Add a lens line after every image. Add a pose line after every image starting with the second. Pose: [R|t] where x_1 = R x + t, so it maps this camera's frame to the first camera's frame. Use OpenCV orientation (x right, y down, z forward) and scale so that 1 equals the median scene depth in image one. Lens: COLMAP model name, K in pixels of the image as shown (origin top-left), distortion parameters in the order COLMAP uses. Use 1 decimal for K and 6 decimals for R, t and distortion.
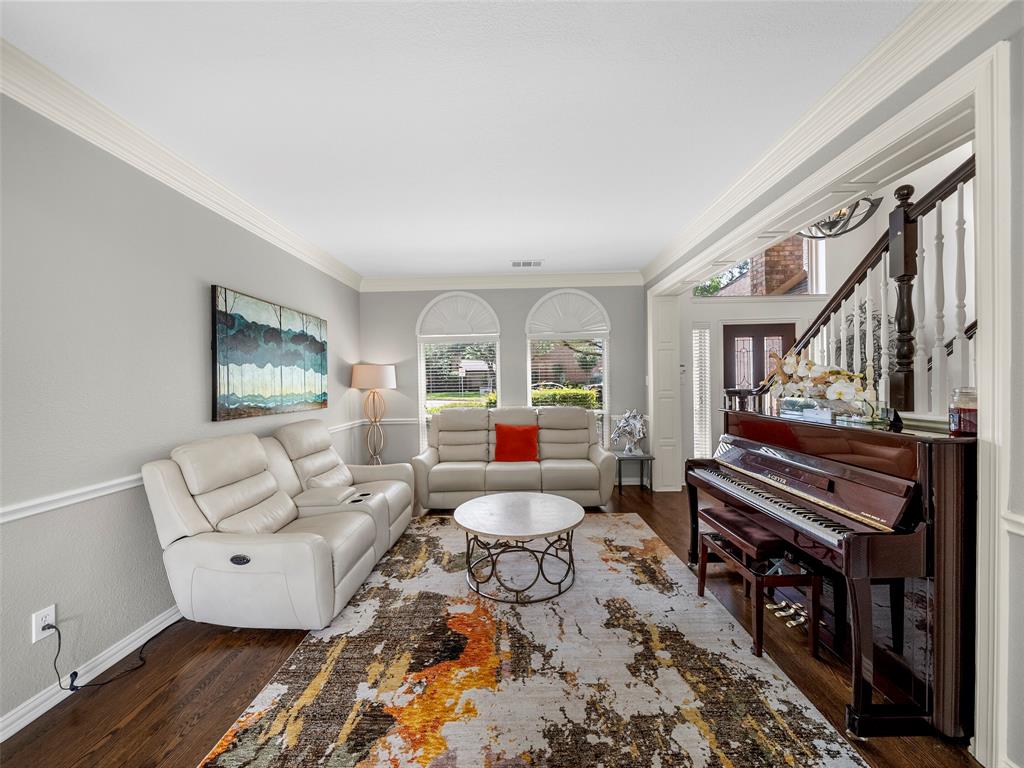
lens RADIAL K [[396.7, 0, 509.4], [0, 396.7, 389.5], [0, 0, 1]] dist [-0.000739, -0.000222]
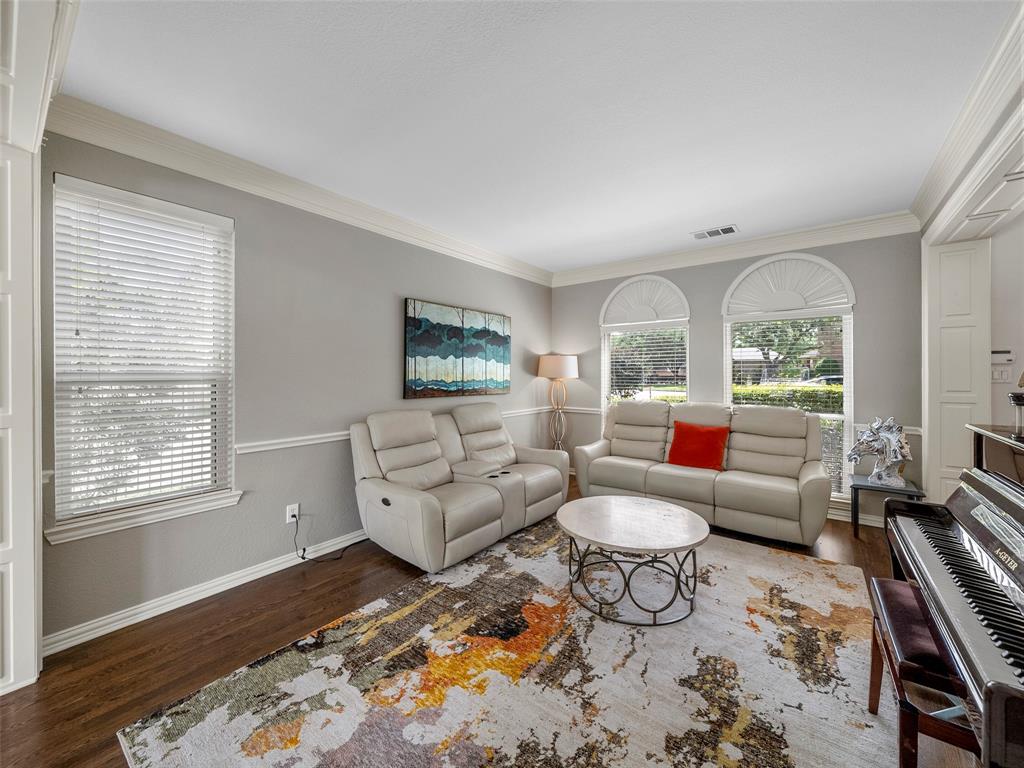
lens RADIAL K [[400.5, 0, 508.5], [0, 400.5, 378.1], [0, 0, 1]] dist [-0.000213, 0.000141]
pose [[0.804013, 0.024514, -0.594106, 0.357218], [-0.025743, 0.999648, 0.006409, -0.008807], [0.594054, 0.010142, 0.804361, 0.116745]]
